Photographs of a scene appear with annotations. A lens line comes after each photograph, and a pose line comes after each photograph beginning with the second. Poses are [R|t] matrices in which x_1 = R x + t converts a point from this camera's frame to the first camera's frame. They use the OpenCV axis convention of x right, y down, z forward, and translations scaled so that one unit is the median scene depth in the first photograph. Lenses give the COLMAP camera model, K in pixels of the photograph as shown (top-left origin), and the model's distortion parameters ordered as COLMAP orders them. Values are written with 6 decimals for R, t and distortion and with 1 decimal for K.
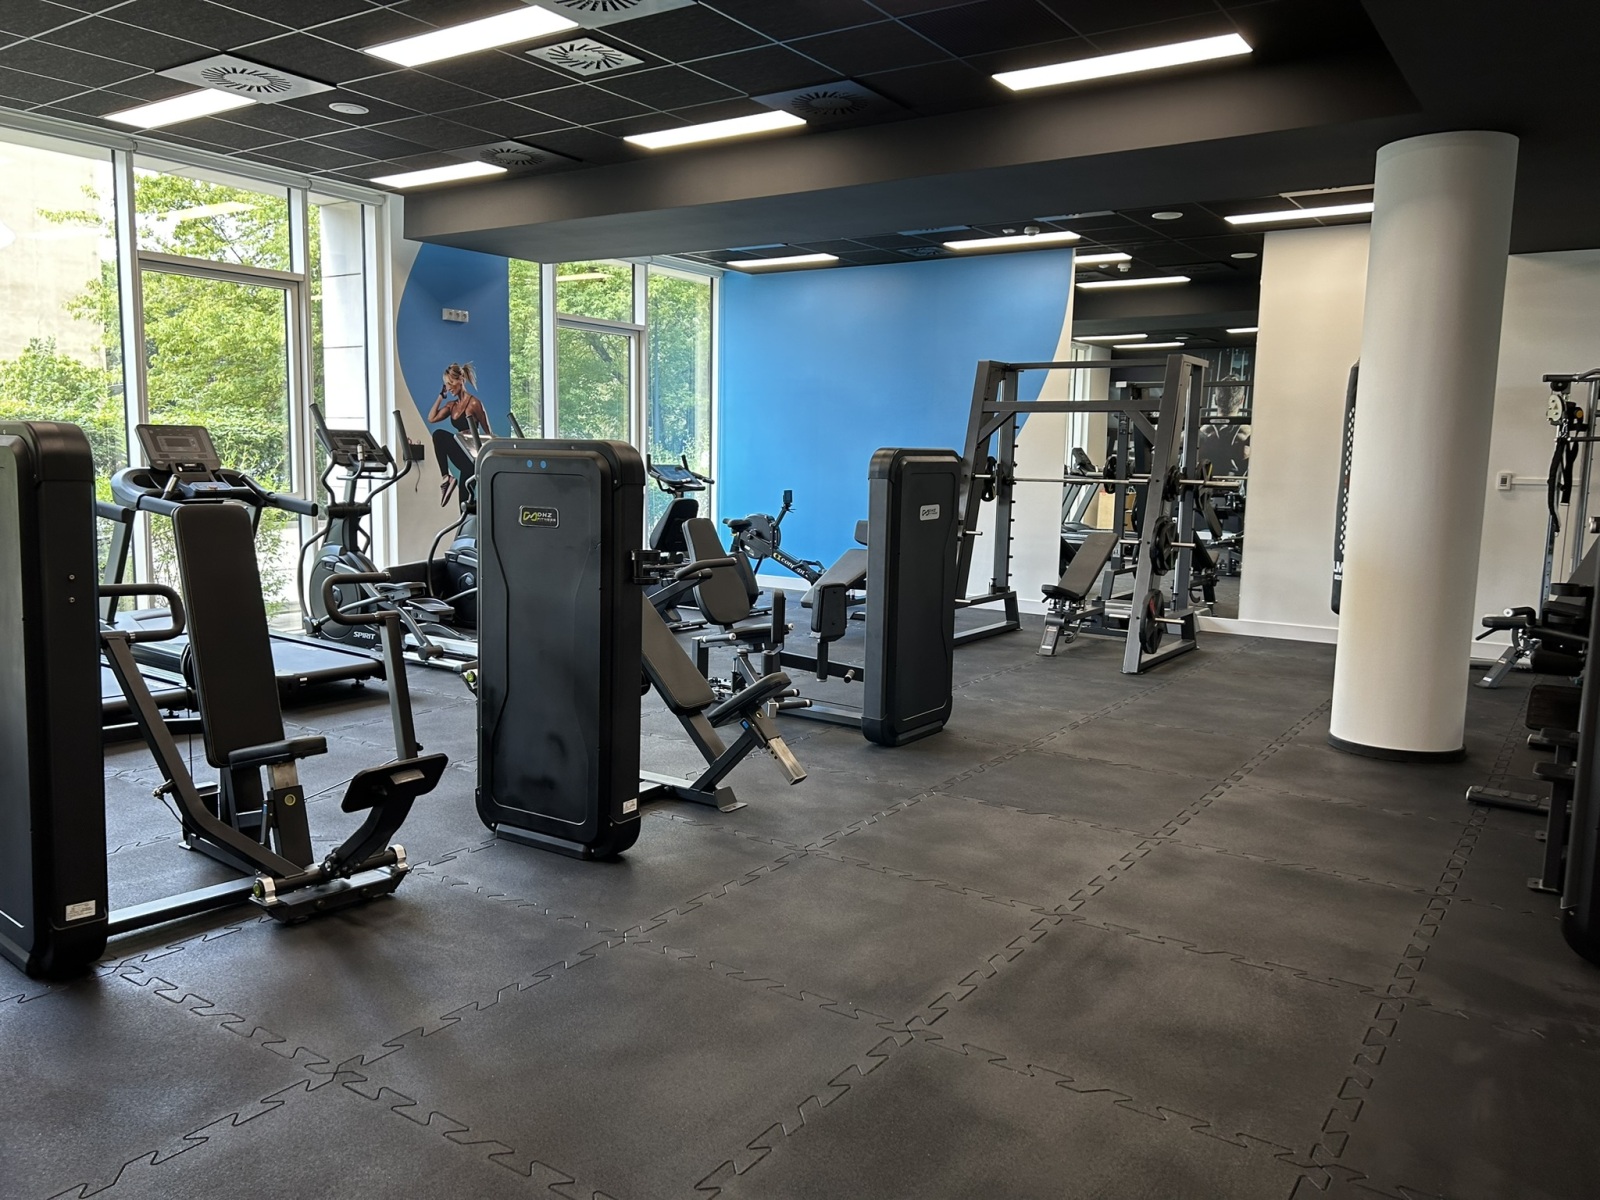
lens RADIAL K [[1194.0, 0, 805.3], [0, 1194.0, 603.3], [0, 0, 1]] dist [0.061045, -0.069436]
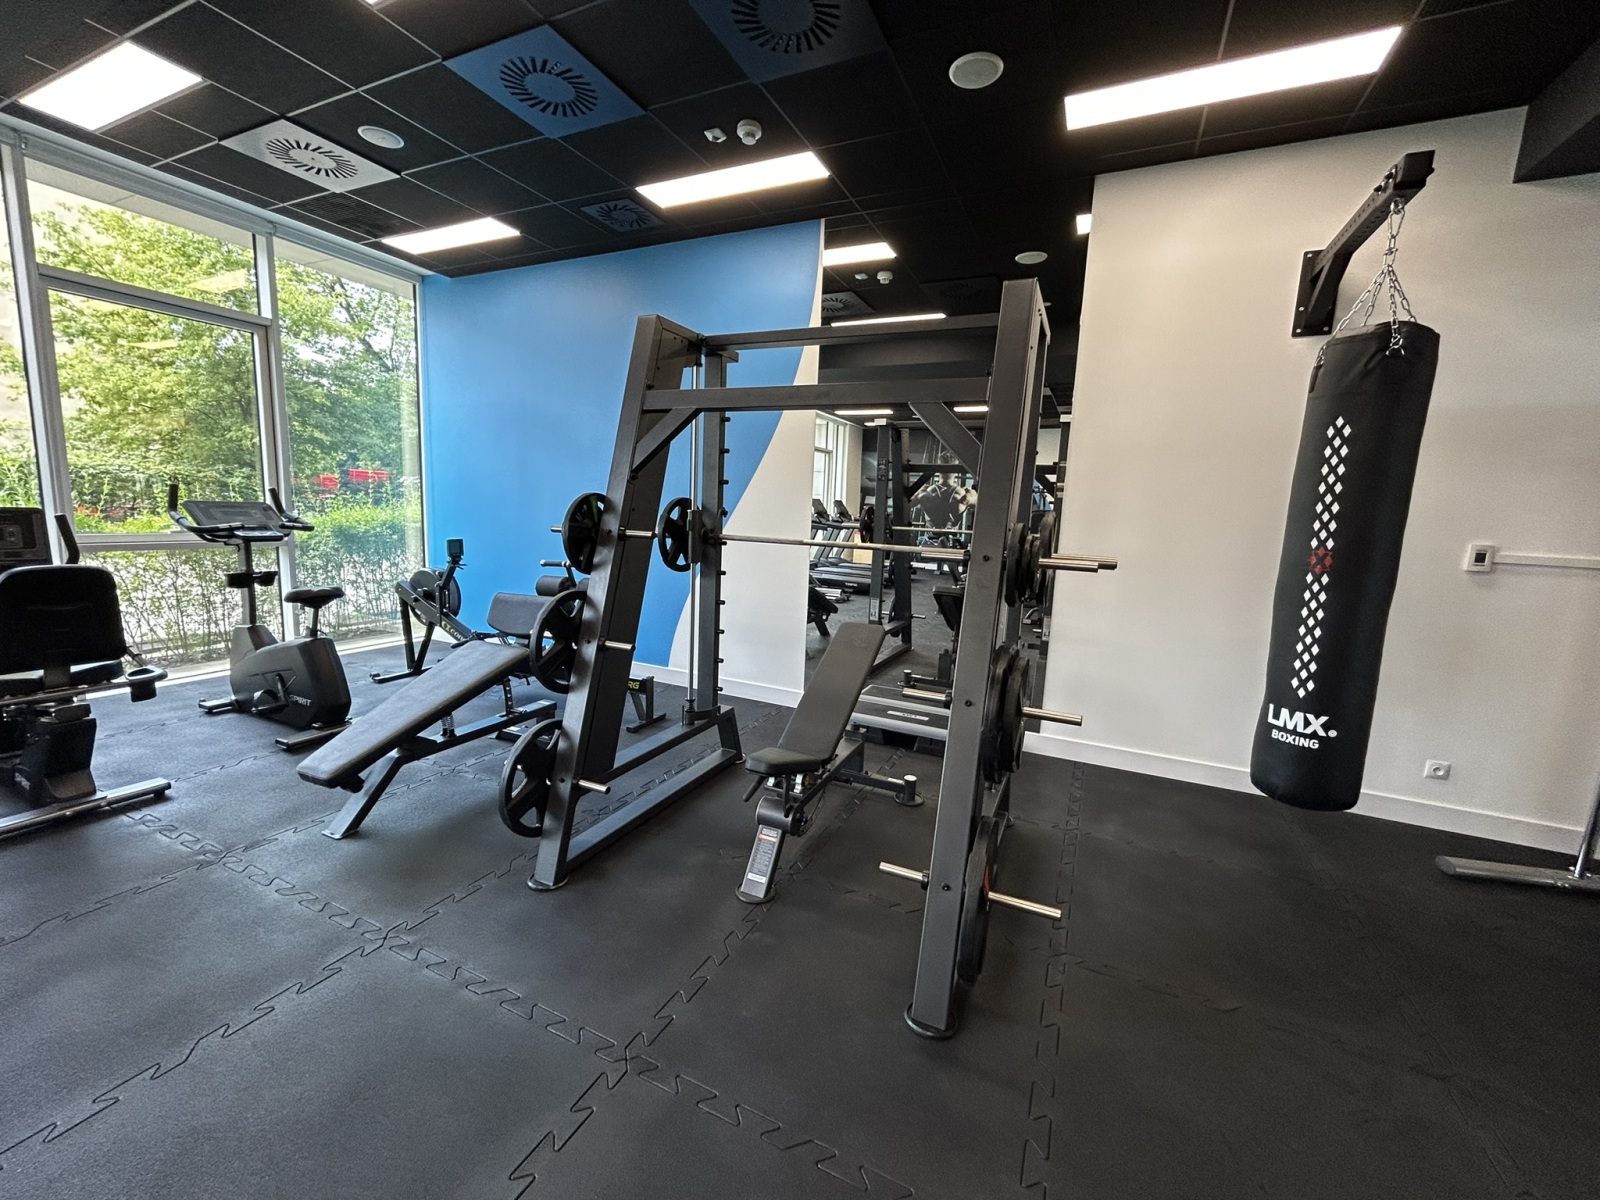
lens RADIAL K [[647.4, 0, 799.9], [0, 647.4, 598.8], [0, 0, 1]] dist [-0.002331, 0.001650]
pose [[0.987658, -0.000136, 0.156626, 0.192571], [-0.002968, 0.999804, 0.019579, -0.093633], [-0.156598, -0.019802, 0.987464, 0.792570]]
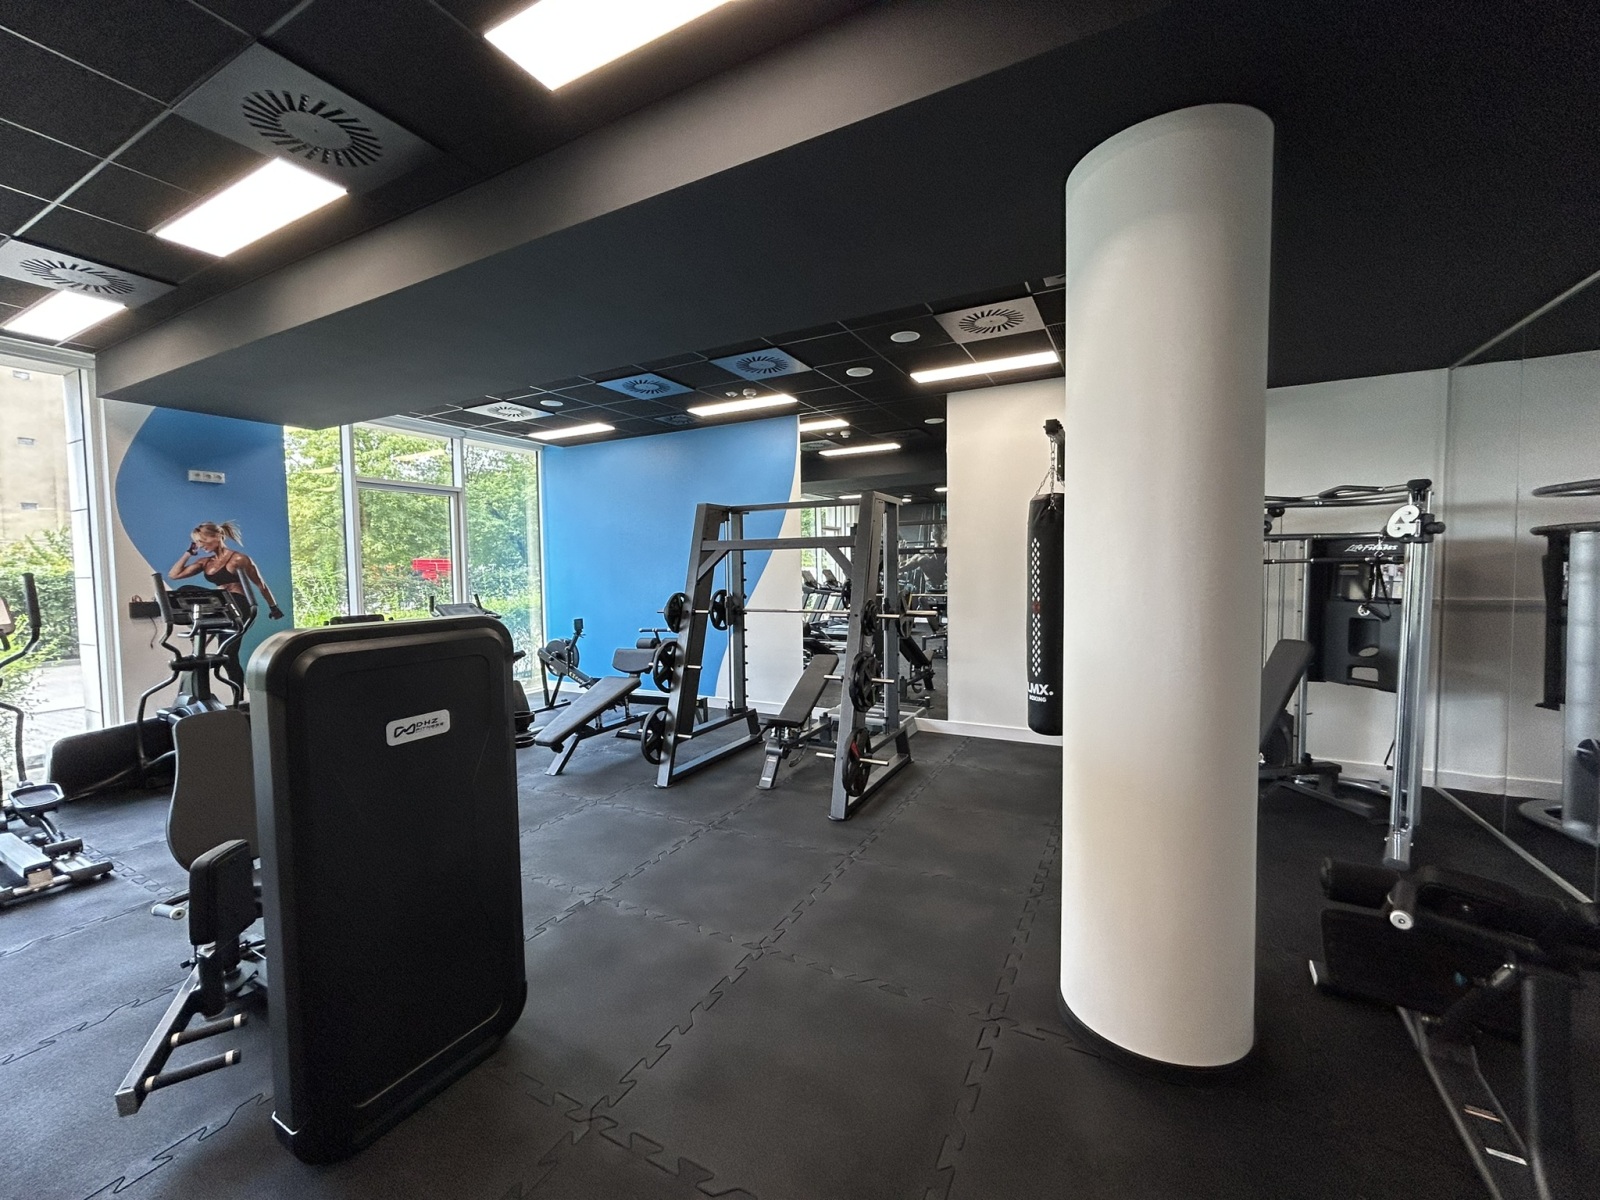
lens RADIAL K [[647.4, 0, 800.0], [0, 647.4, 597.6], [0, 0, 1]] dist [-0.002331, 0.001650]
pose [[0.993648, -0.040025, 0.105174, 0.194217], [0.048224, 0.995894, -0.076607, -0.079487], [-0.101676, 0.081192, 0.991499, 0.477810]]
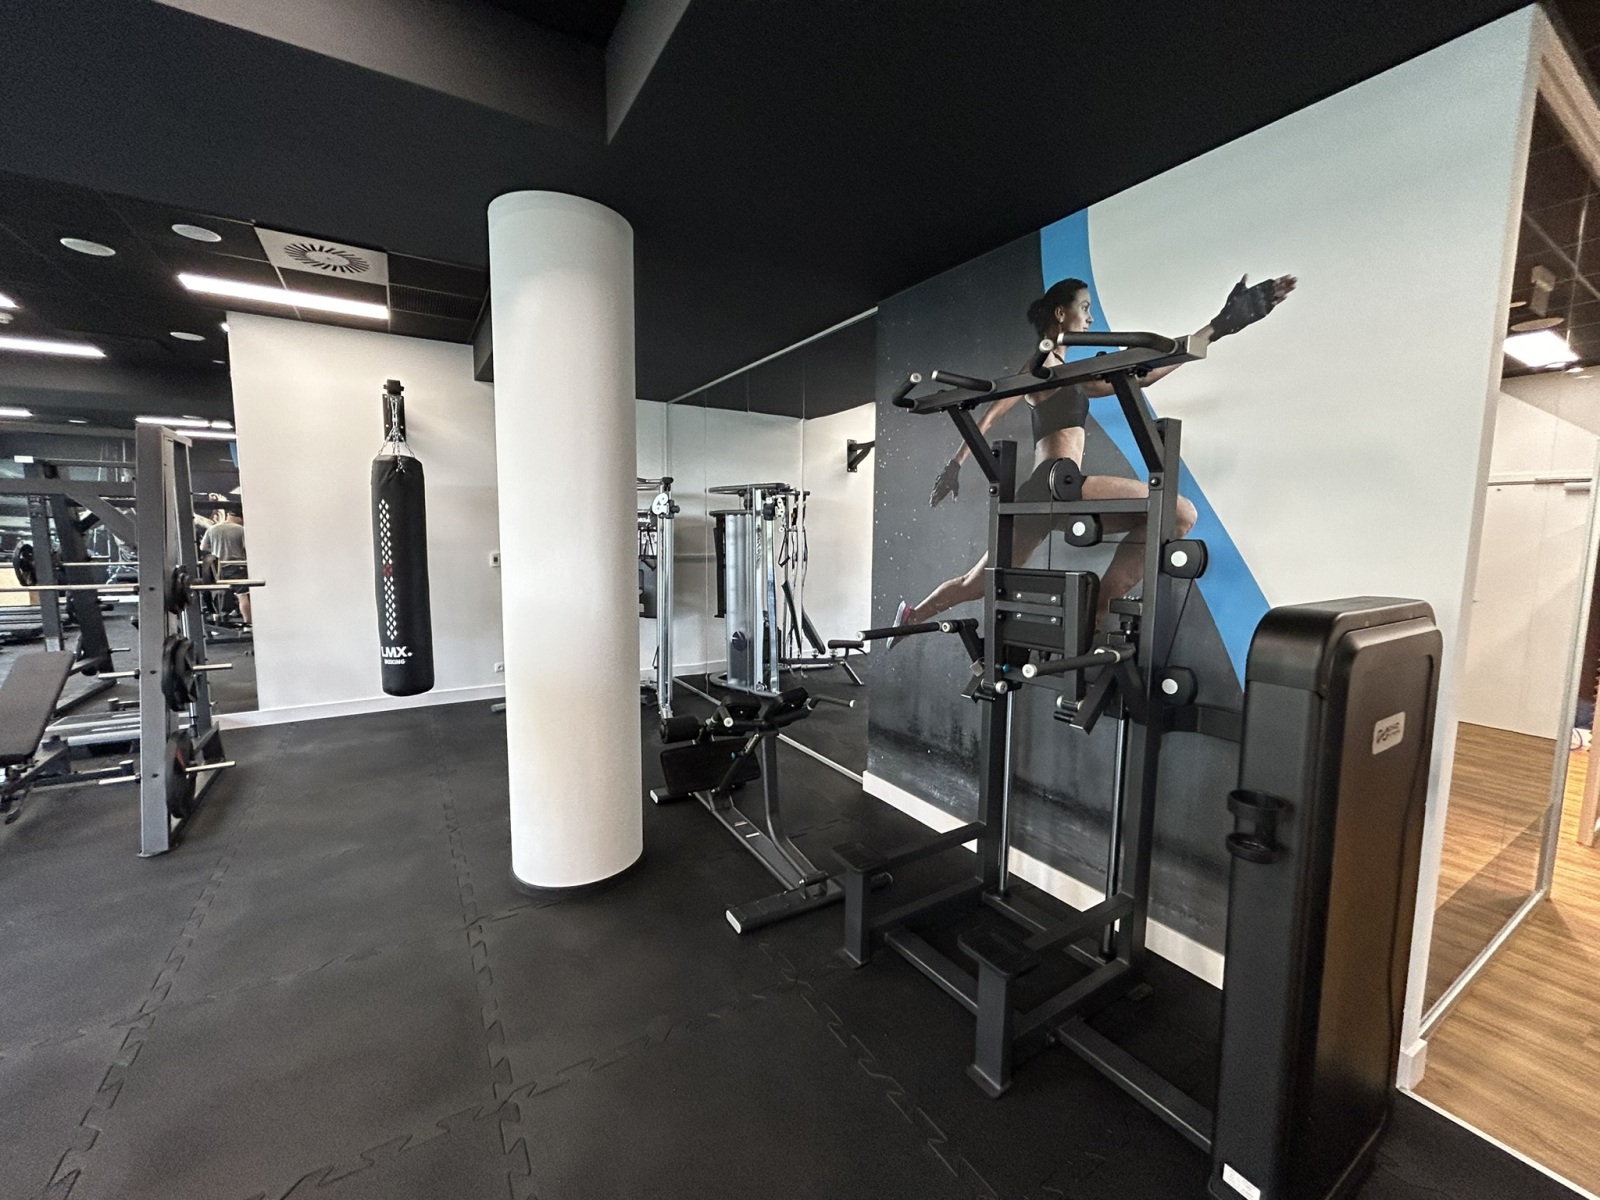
lens RADIAL K [[647.4, 0, 795.7], [0, 647.4, 598.4], [0, 0, 1]] dist [-0.002331, 0.001650]
pose [[0.410680, -0.113641, 0.904670, 0.090796], [0.115031, 0.990732, 0.072233, -0.080429], [-0.904494, 0.074400, 0.419946, 0.468156]]
